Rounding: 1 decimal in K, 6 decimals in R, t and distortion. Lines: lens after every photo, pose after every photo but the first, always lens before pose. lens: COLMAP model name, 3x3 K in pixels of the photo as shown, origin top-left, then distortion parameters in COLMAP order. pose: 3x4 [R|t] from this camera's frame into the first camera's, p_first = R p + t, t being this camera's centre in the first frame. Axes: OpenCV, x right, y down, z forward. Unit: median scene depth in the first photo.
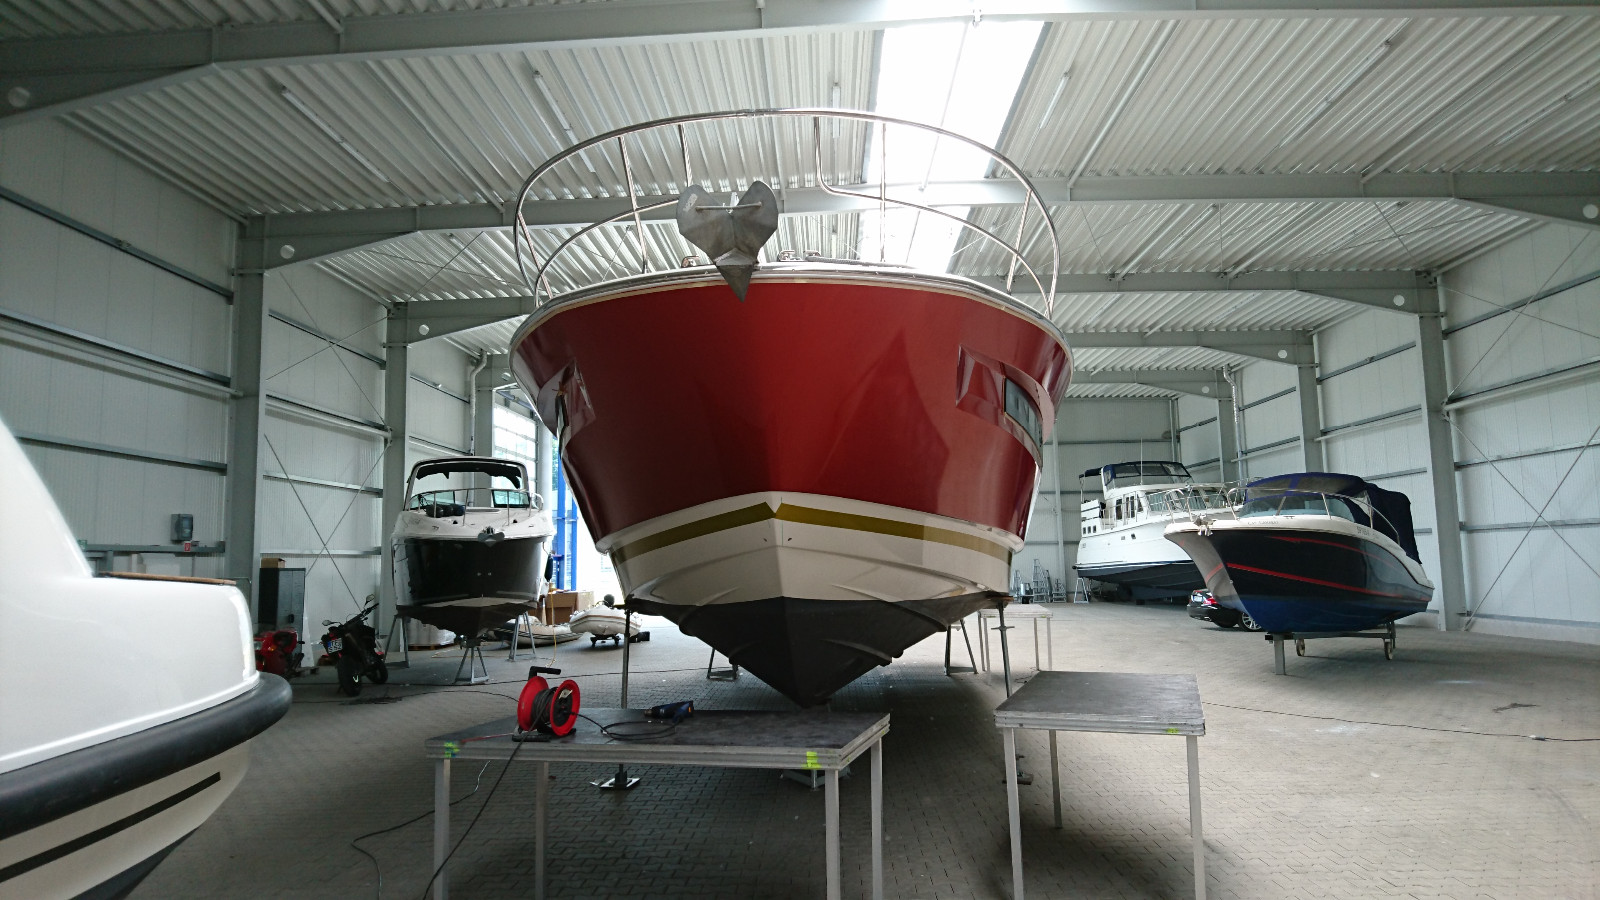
lens RADIAL K [[971.4, 0, 809.9], [0, 971.4, 452.2], [0, 0, 1]] dist [0.030898, -0.032706]
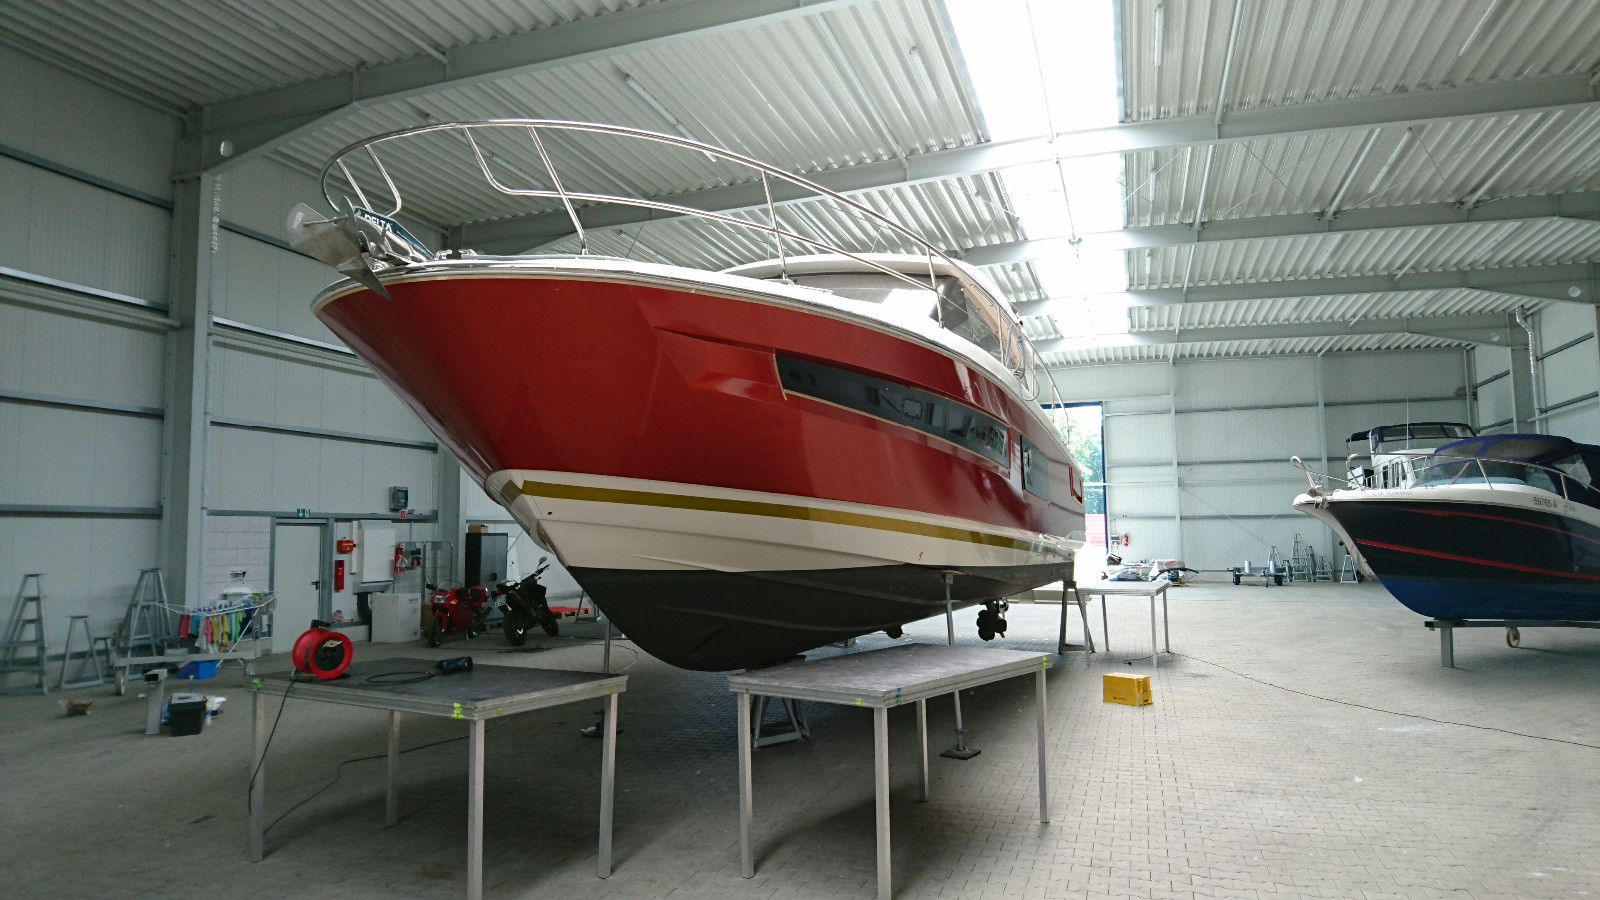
lens RADIAL K [[971.4, 0, 799.5], [0, 971.4, 451.7], [0, 0, 1]] dist [0.030898, -0.032706]
pose [[0.959461, -0.013241, -0.281530, 0.139251], [0.021619, 0.999410, 0.026675, 0.000035], [0.281011, -0.031680, 0.959181, 0.008433]]
